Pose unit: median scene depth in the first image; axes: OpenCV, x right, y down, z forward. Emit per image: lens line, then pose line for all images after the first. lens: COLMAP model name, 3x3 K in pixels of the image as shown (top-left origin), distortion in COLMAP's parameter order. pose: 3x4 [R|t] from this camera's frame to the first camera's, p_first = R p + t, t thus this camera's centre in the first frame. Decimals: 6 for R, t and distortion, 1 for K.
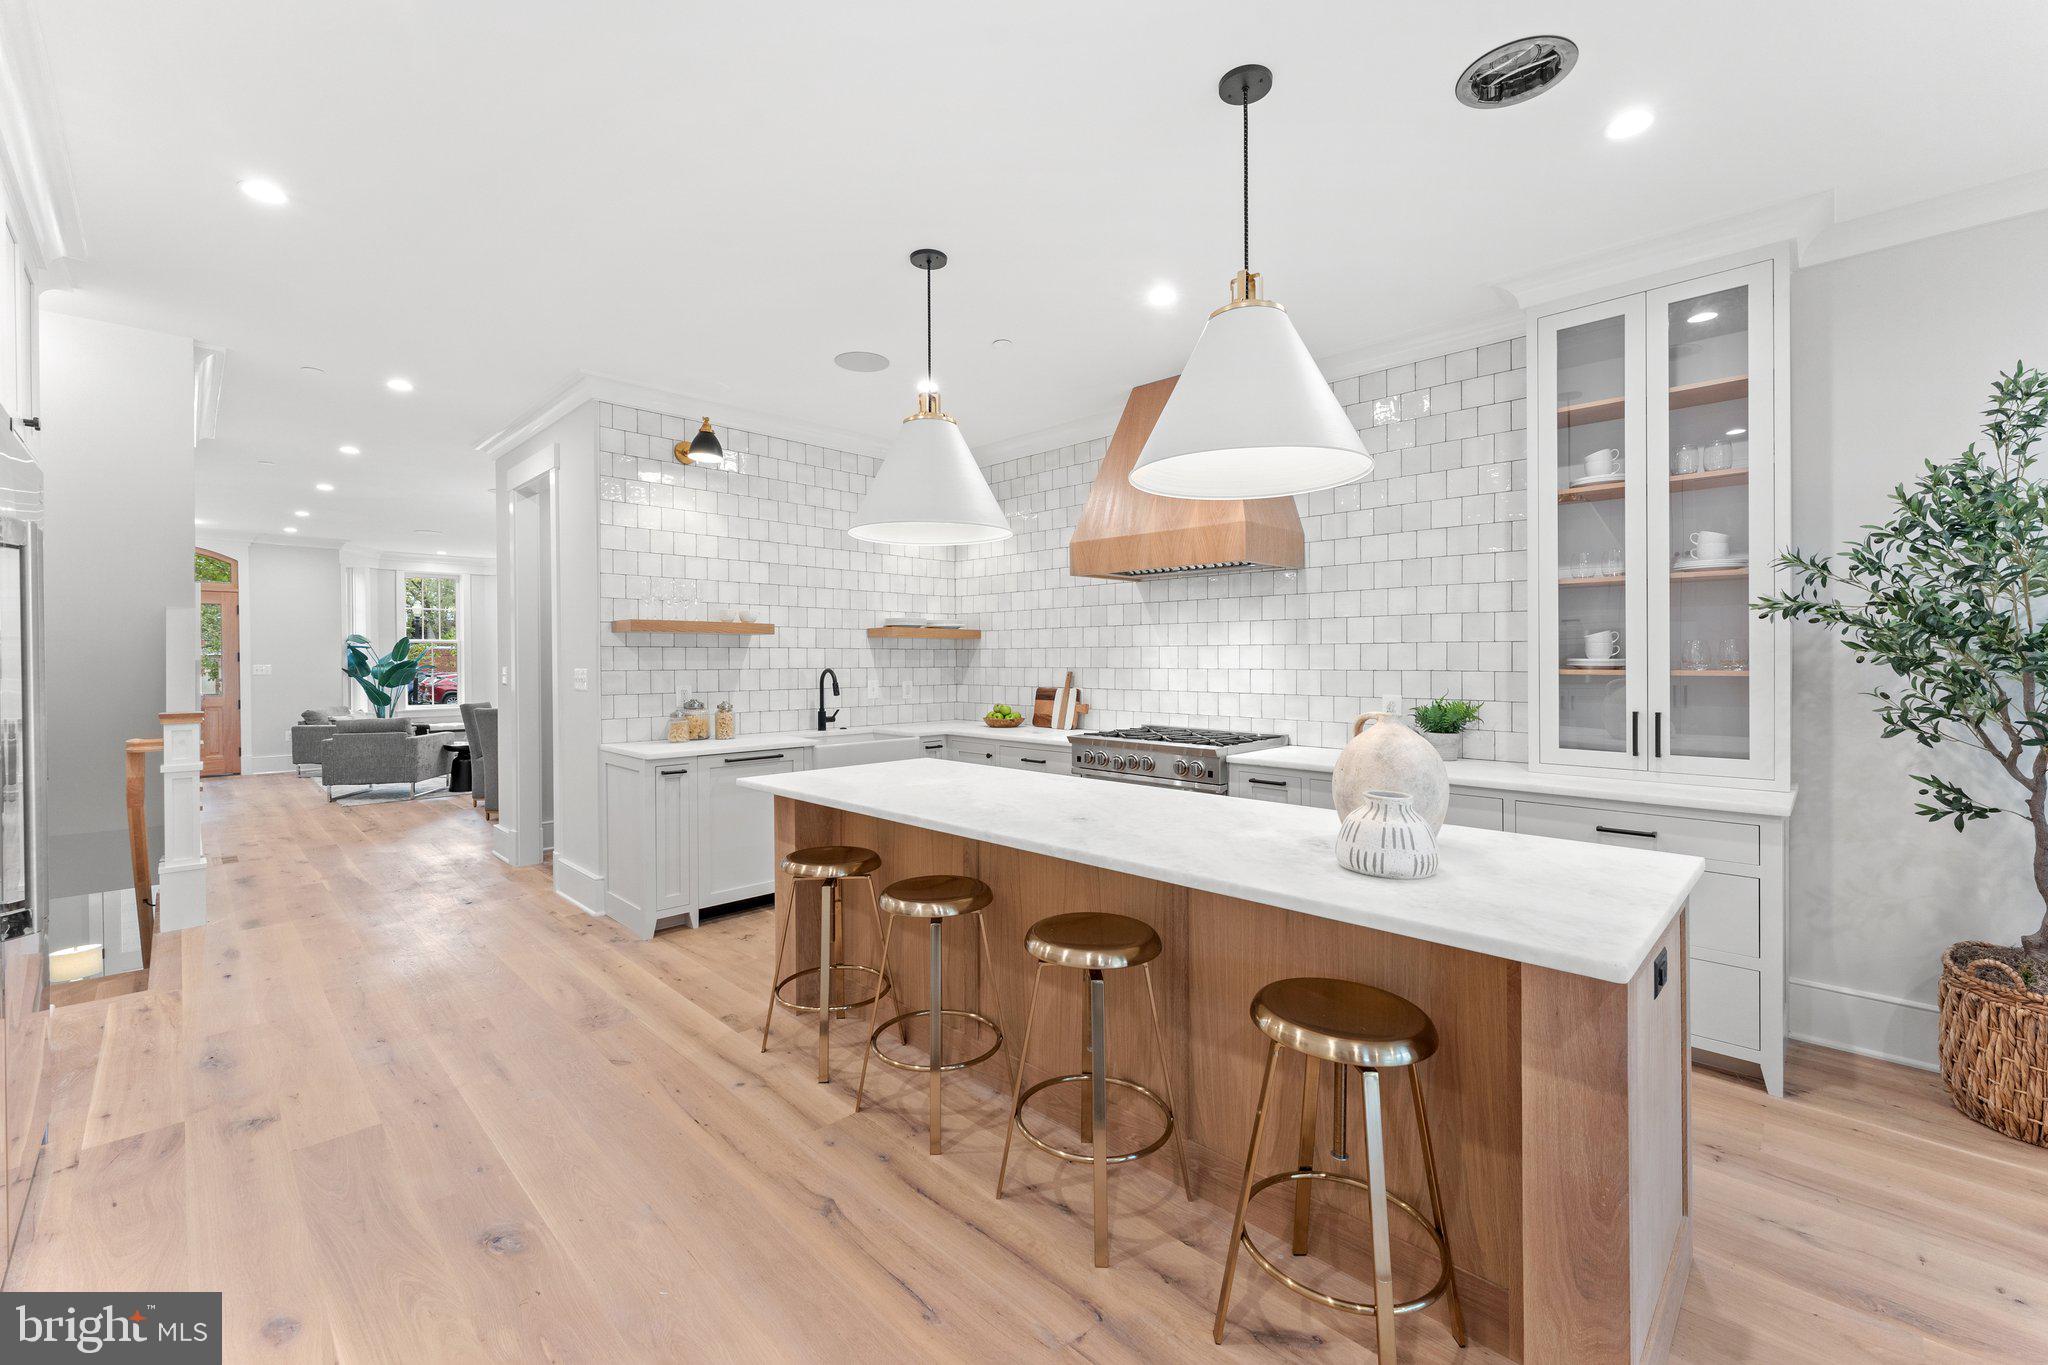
lens RADIAL K [[822.5, 0, 1020.0], [0, 822.5, 665.9], [0, 0, 1]] dist [-0.002592, -0.000145]
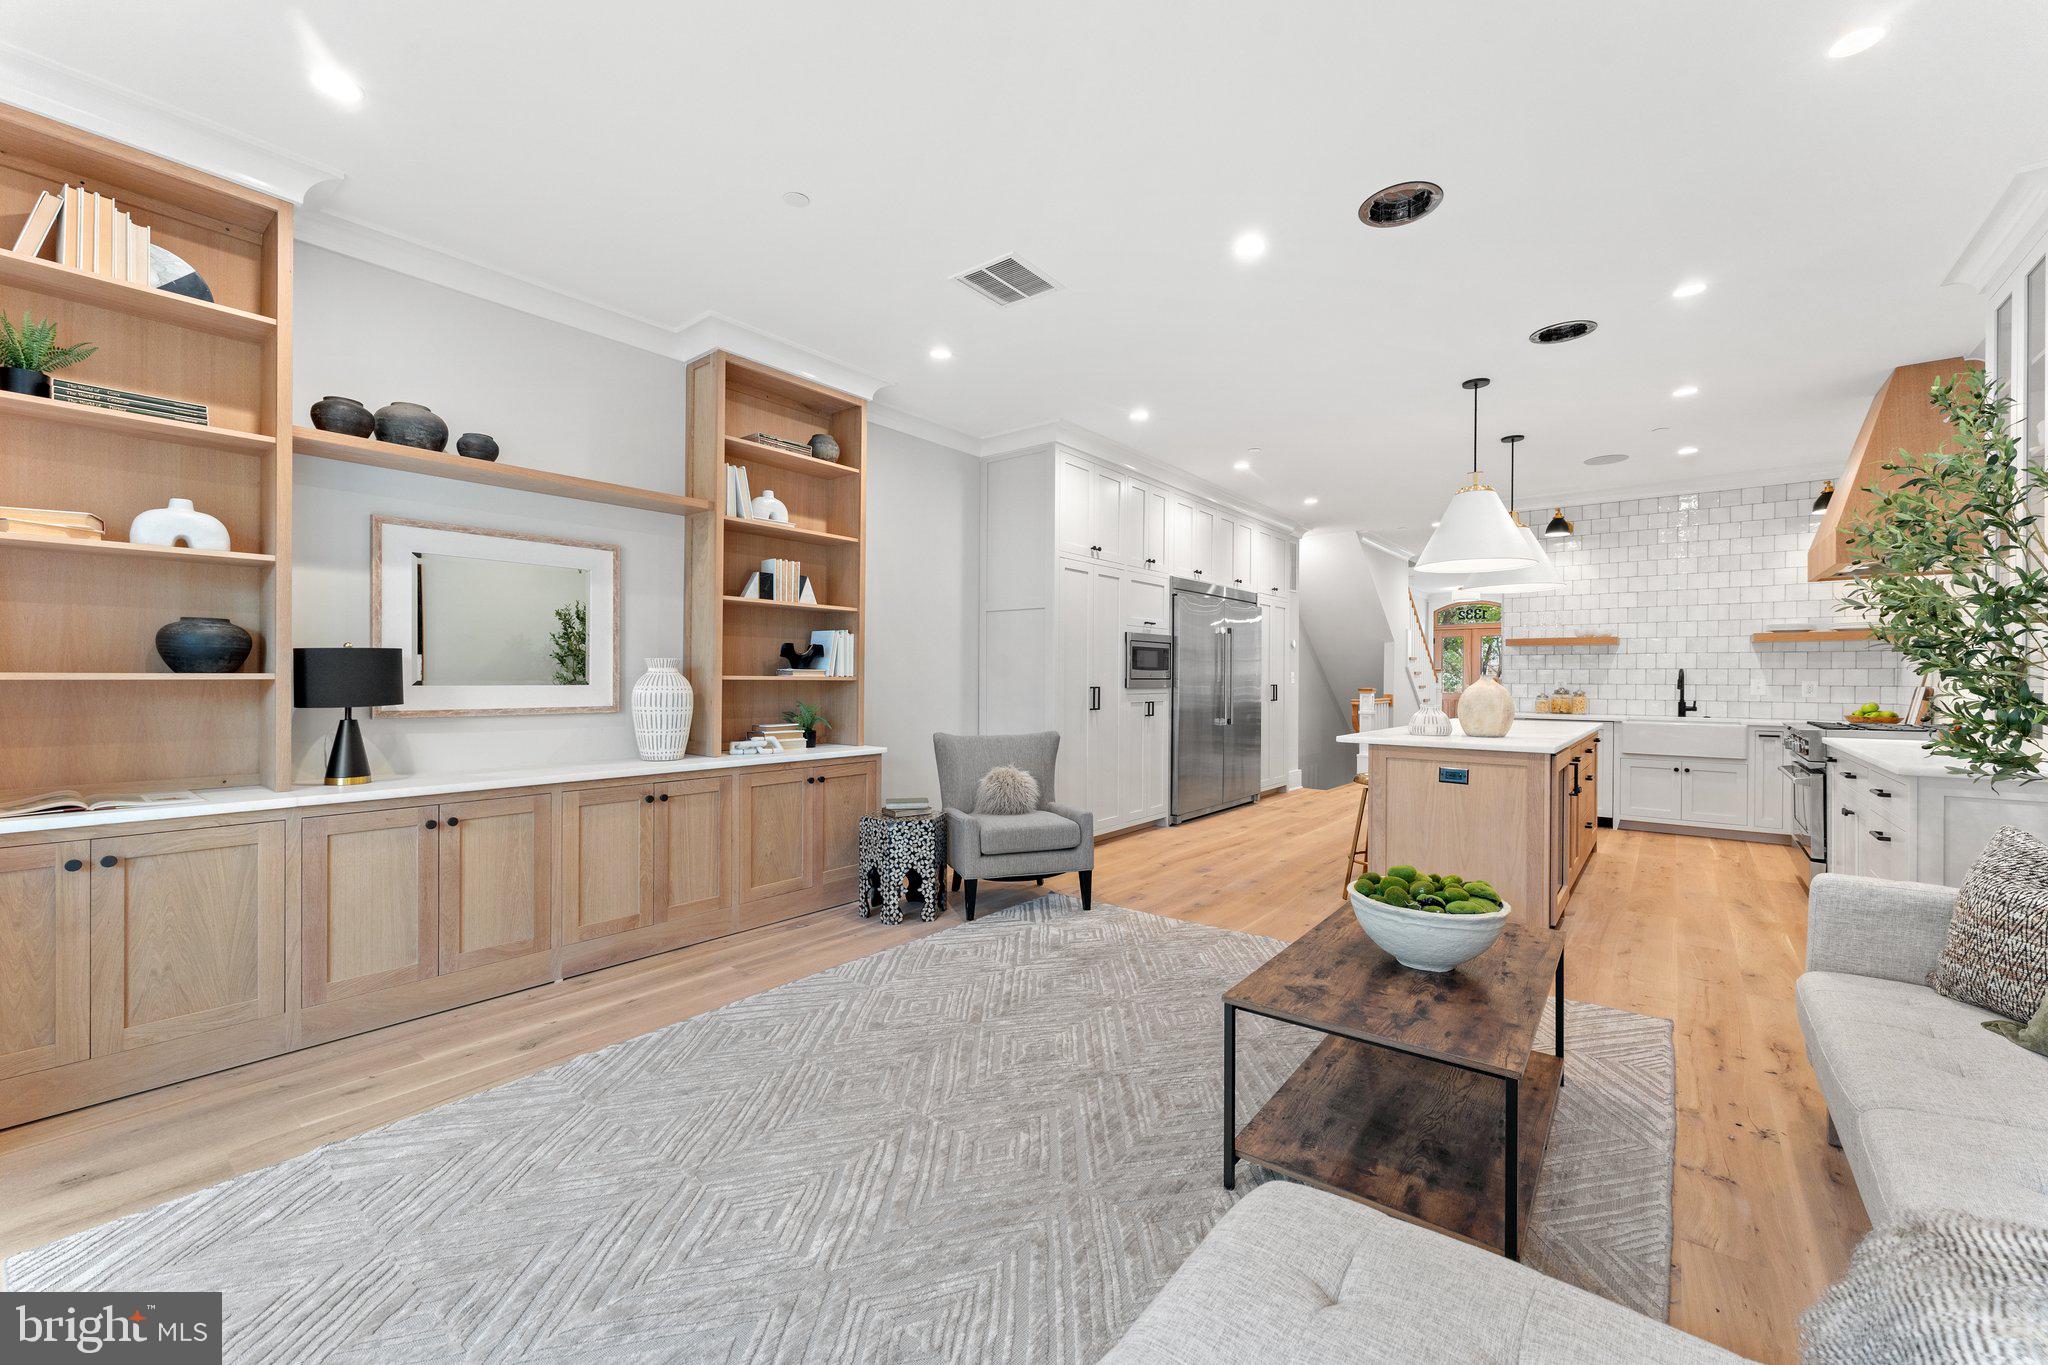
lens RADIAL K [[818.1, 0, 1017.3], [0, 818.1, 680.8], [0, 0, 1]] dist [0.002768, 0.000099]
pose [[0.098669, 0.007062, -0.995095, 1.149267], [-0.015040, 0.999871, 0.005605, 0.037856], [0.995007, 0.014414, 0.098762, -0.198940]]
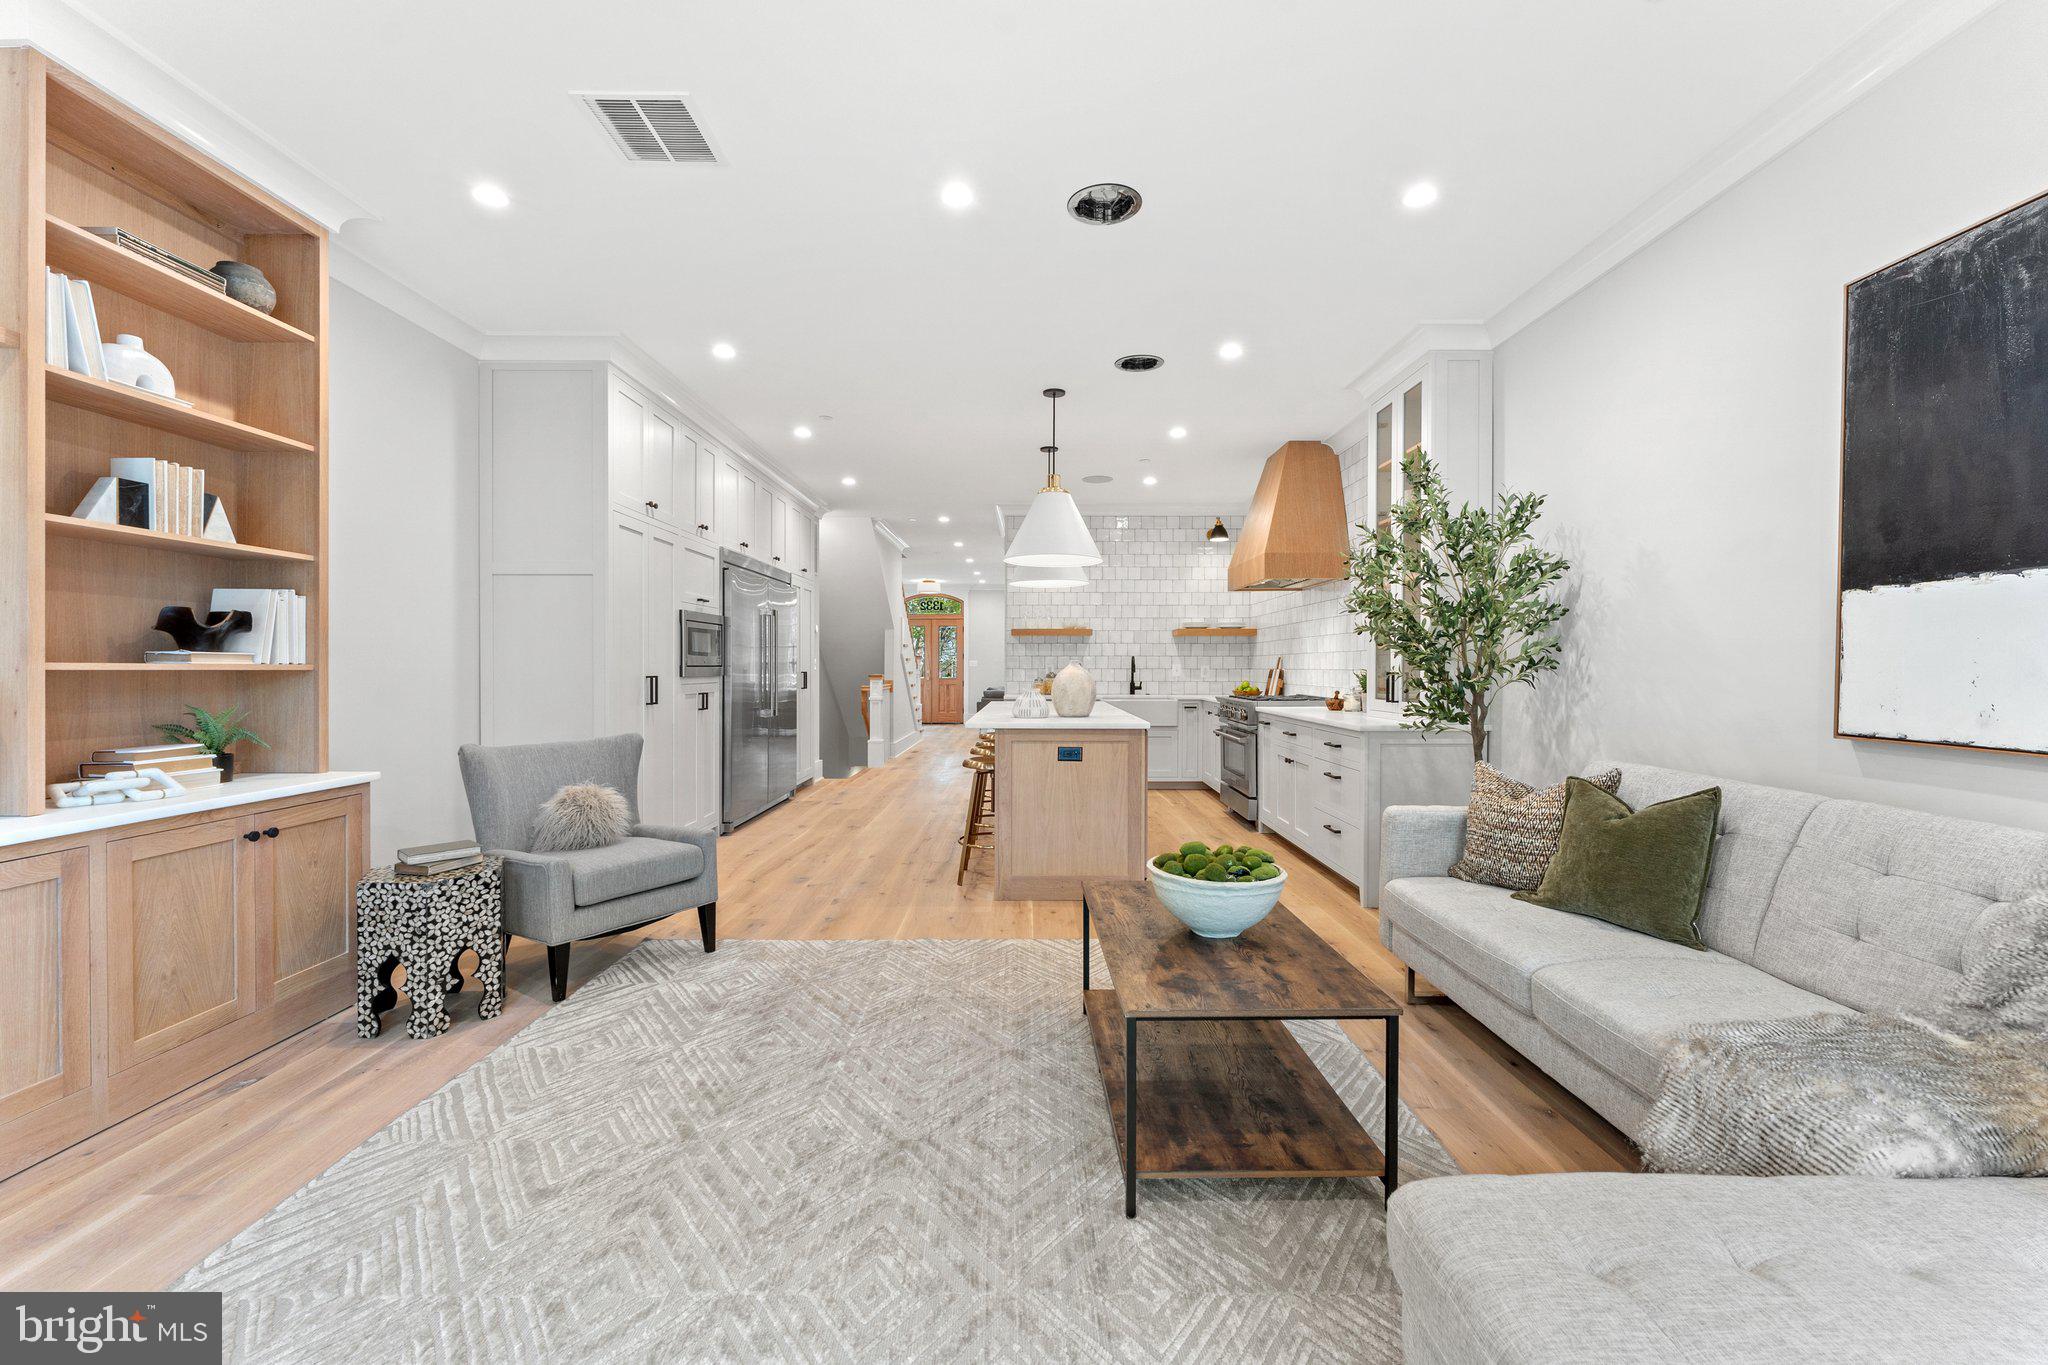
lens RADIAL K [[850.2, 0, 1029.5], [0, 850.2, 676.1], [0, 0, 1]] dist [0.001961, -0.000580]
pose [[0.700927, 0.011321, -0.713143, 0.983861], [-0.009408, 0.999934, 0.006626, 0.041360], [0.713171, 0.002064, 0.700987, -0.373279]]
